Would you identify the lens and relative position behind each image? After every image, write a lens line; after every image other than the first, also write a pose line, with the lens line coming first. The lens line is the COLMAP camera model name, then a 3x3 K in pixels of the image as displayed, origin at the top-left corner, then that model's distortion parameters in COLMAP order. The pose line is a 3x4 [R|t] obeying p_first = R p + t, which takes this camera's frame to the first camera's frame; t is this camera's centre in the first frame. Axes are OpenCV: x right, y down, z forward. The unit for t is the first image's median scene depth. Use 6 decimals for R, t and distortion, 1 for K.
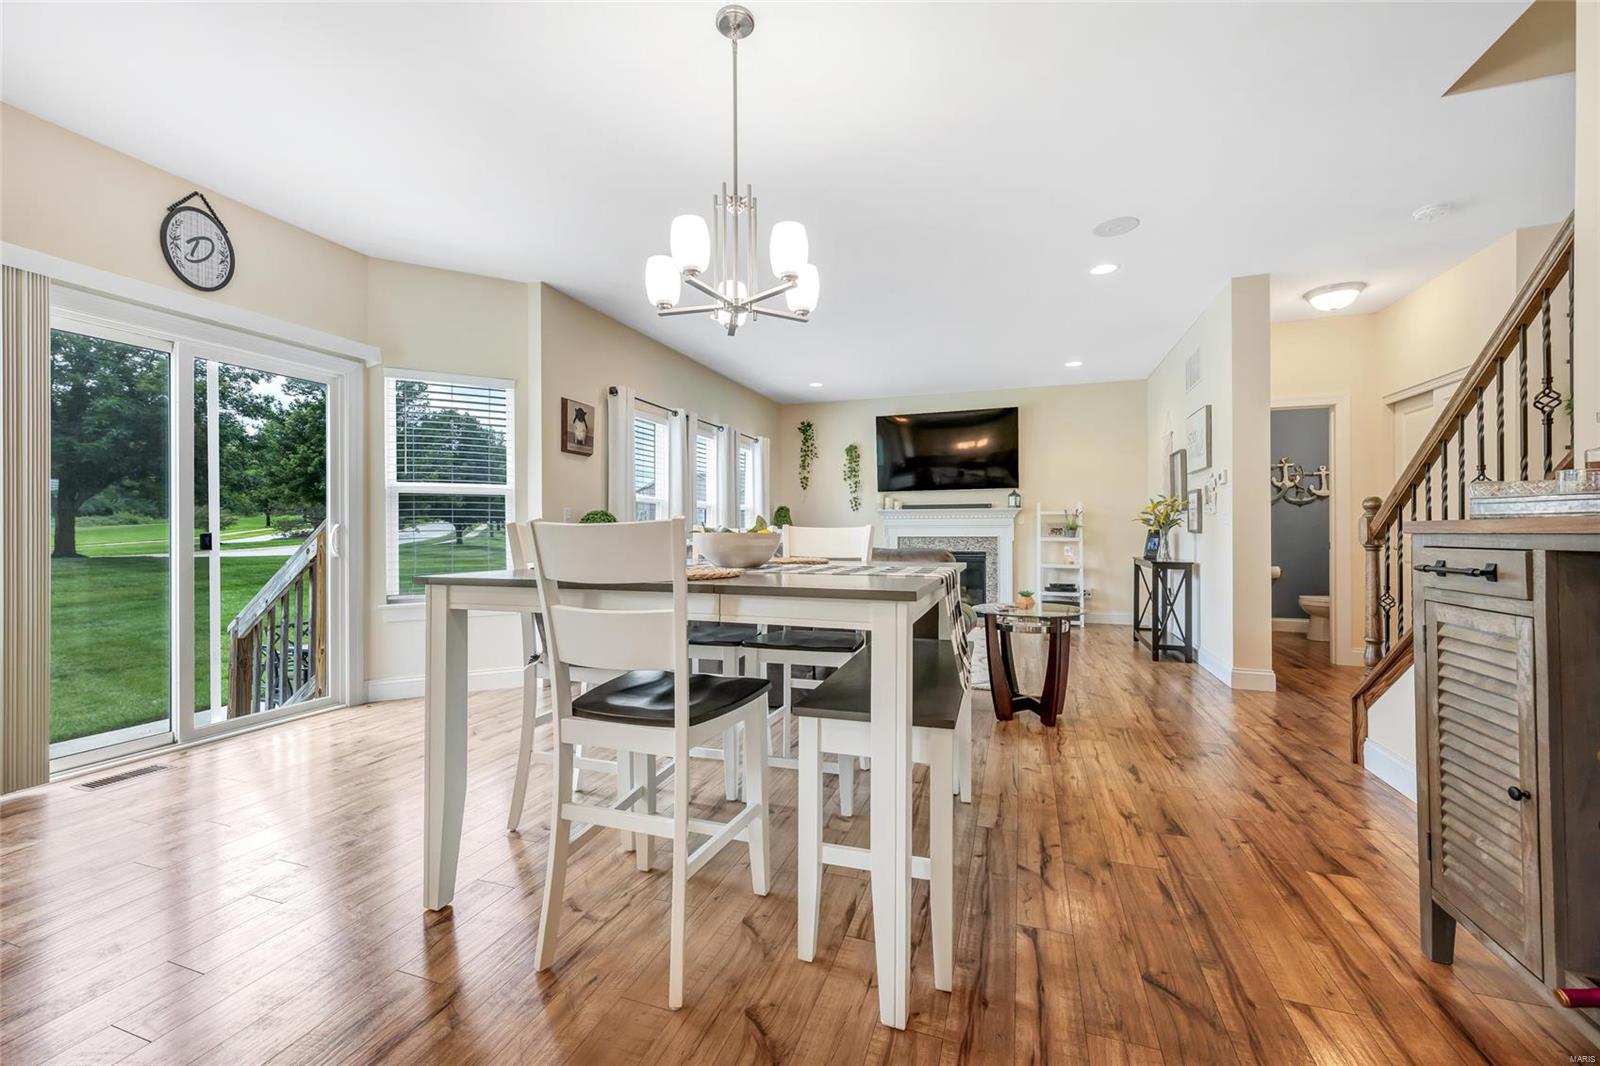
lens RADIAL K [[639.1, 0, 791.0], [0, 639.1, 533.6], [0, 0, 1]] dist [0.012089, -0.000768]
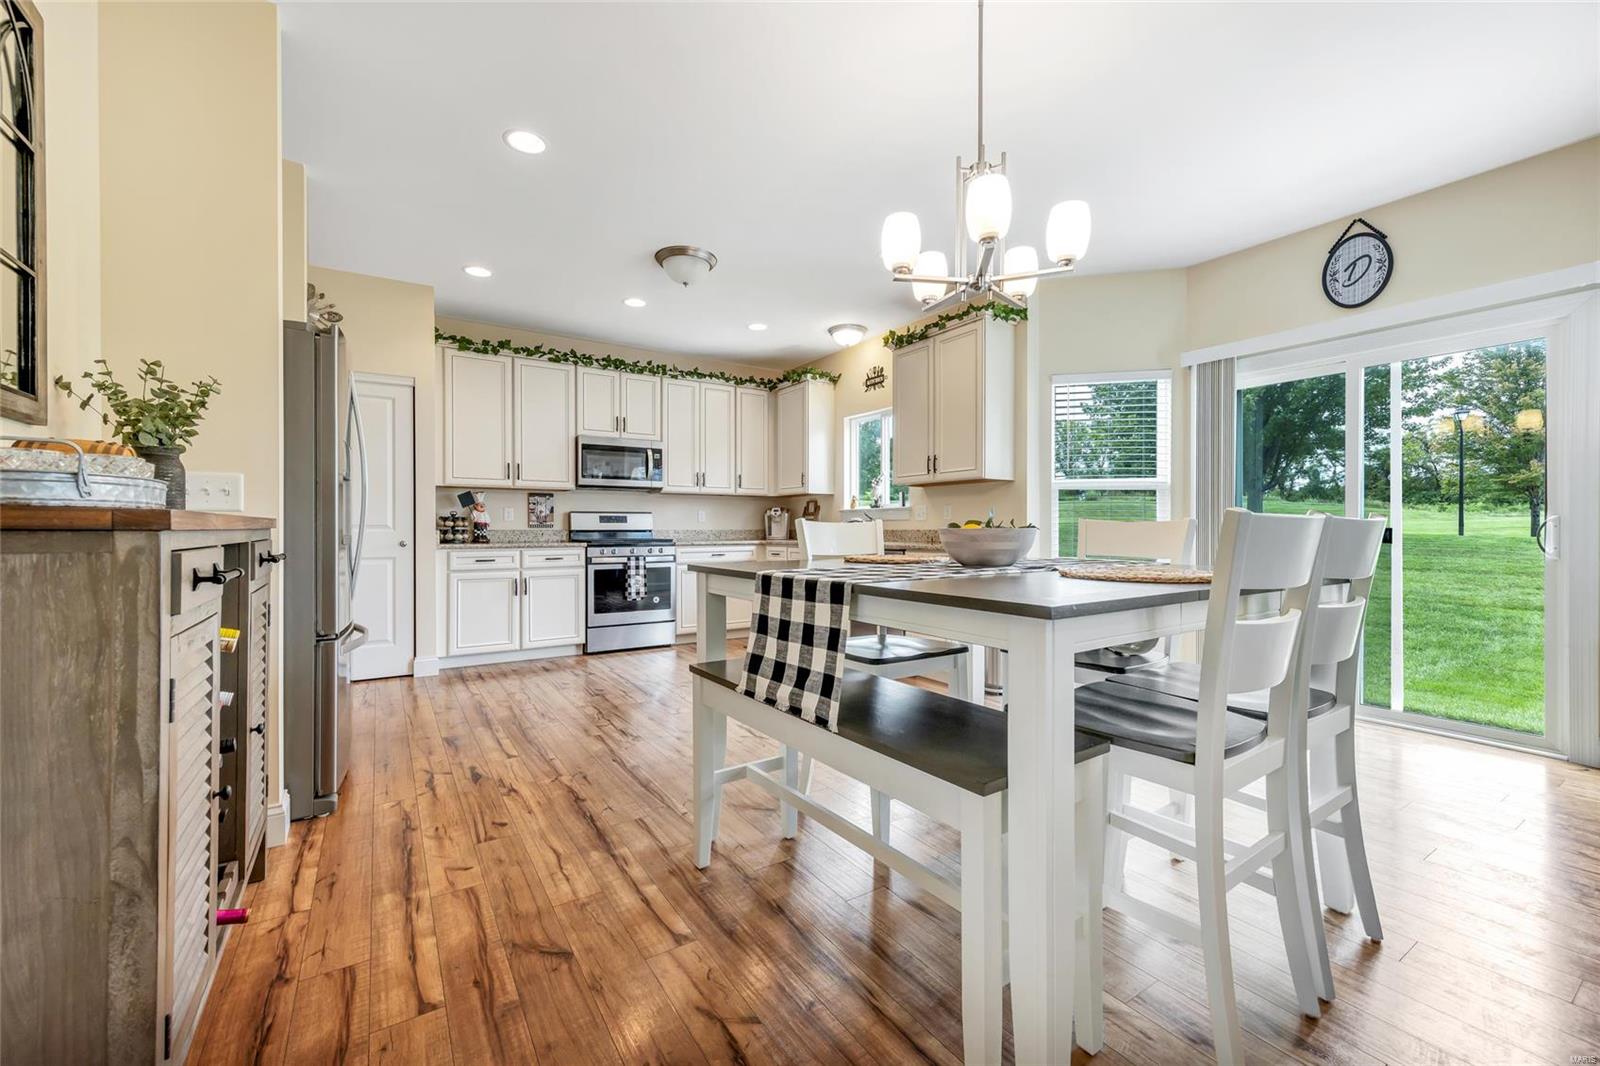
lens RADIAL K [[639.1, 0, 792.9], [0, 639.1, 528.3], [0, 0, 1]] dist [0.012089, -0.000768]
pose [[-0.605315, 0.001127, -0.795986, 0.416841], [-0.000579, 0.999998, 0.001856, -0.000574], [0.795986, 0.001584, -0.605313, 0.688851]]
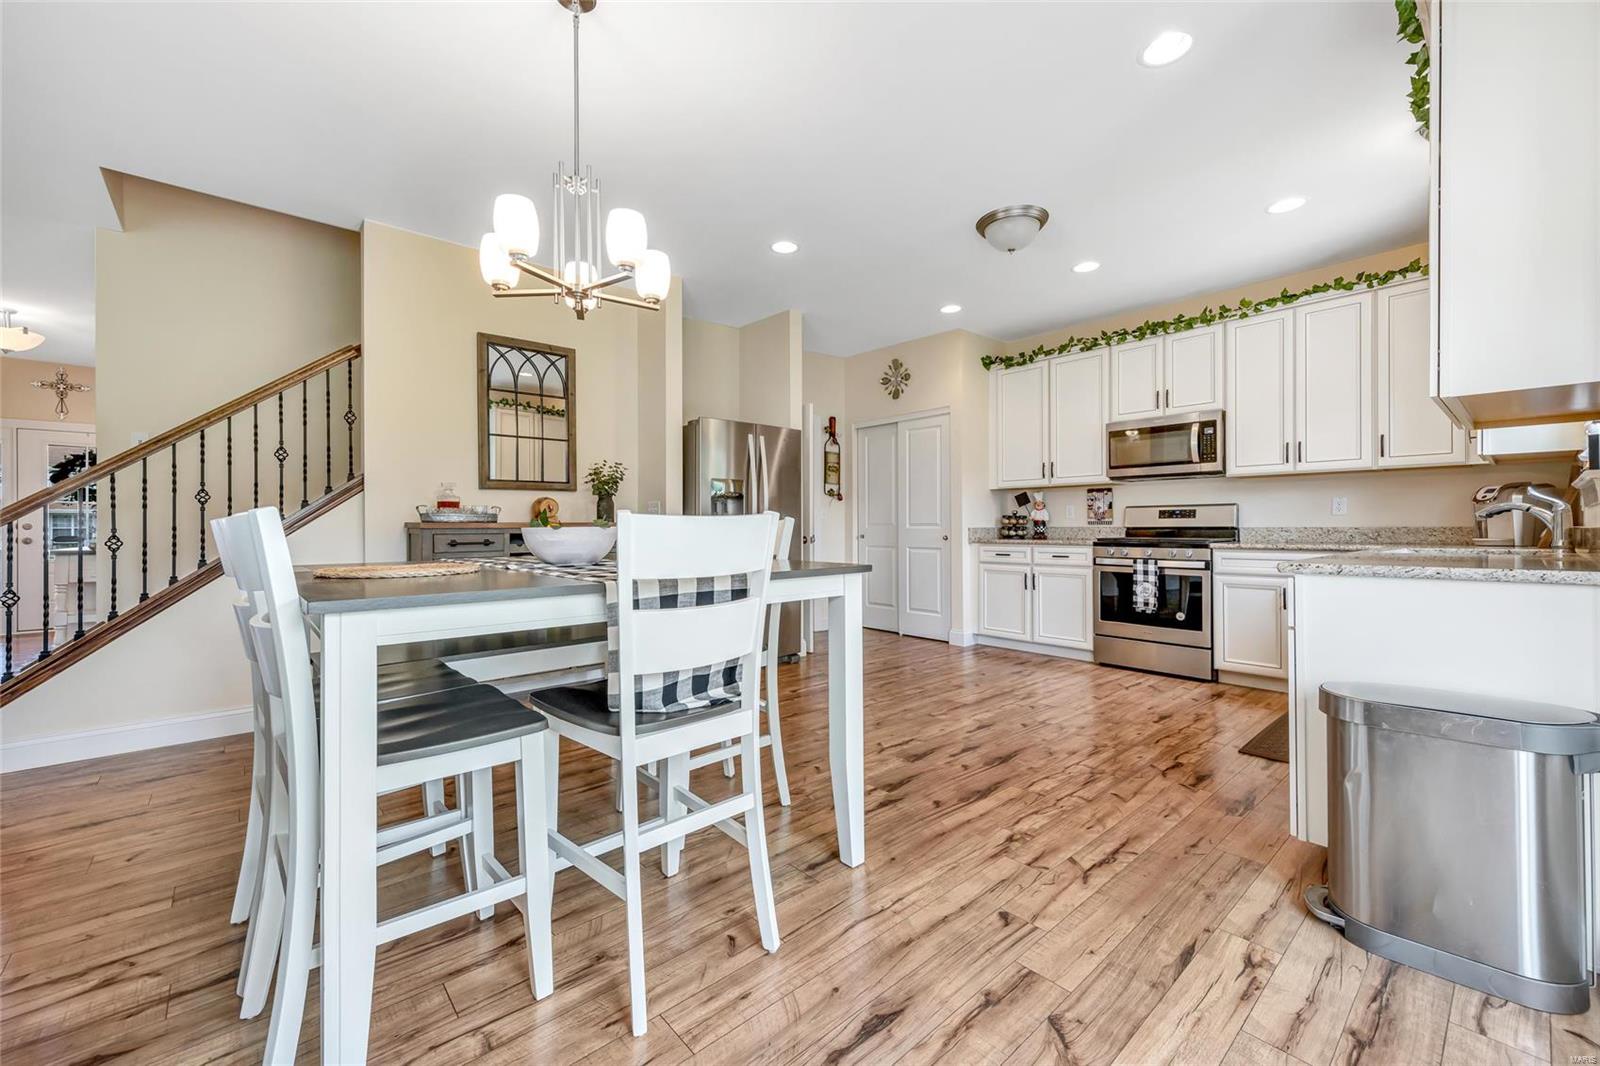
lens RADIAL K [[639.1, 0, 804.1], [0, 639.1, 520.7], [0, 0, 1]] dist [0.012089, -0.000768]
pose [[-0.878658, 0.008968, 0.477368, -0.430807], [0.005914, 0.999951, -0.007900, -0.000336], [-0.477415, -0.004119, -0.878668, 0.863326]]
